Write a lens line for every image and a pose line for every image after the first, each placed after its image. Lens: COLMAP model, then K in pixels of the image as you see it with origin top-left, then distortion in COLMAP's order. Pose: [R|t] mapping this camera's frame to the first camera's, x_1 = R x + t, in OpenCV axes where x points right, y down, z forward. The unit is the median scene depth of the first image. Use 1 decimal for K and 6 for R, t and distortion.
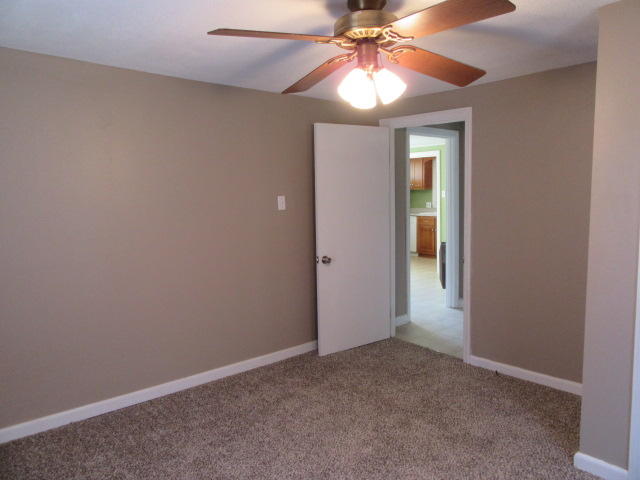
lens RADIAL K [[474.0, 0, 321.0], [0, 474.0, 238.5], [0, 0, 1]] dist [-0.012086, 0.003307]
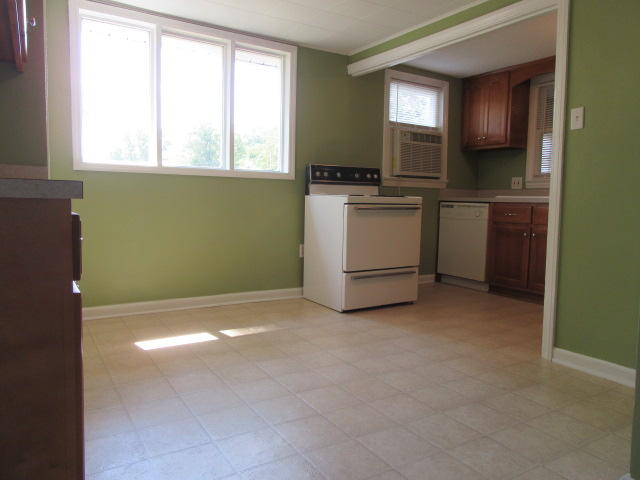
lens RADIAL K [[474.0, 0, 317.9], [0, 474.0, 243.5], [0, 0, 1]] dist [-0.012086, 0.003307]
pose [[0.987161, 0.048303, -0.152250, 0.111023], [-0.048622, 0.998816, 0.001631, -0.001241], [0.152148, 0.005793, 0.988341, 0.526243]]
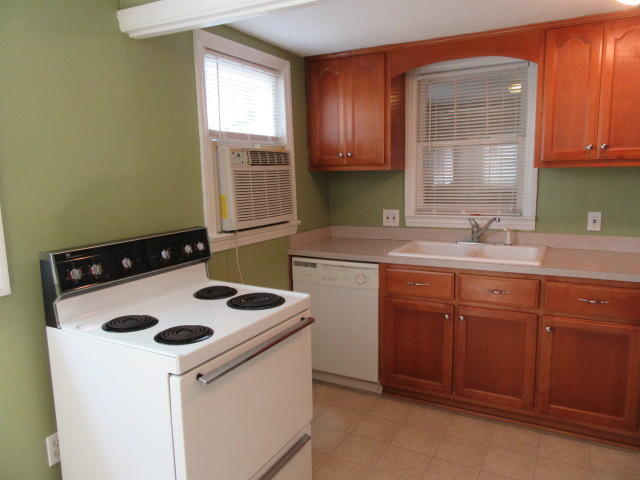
lens RADIAL K [[474.0, 0, 321.5], [0, 474.0, 240.9], [0, 0, 1]] dist [-0.012086, 0.003307]
pose [[0.934981, -0.054619, 0.350468, 0.069579], [0.038497, 0.997862, 0.052809, -0.077050], [-0.352603, -0.035884, 0.935085, 0.741645]]
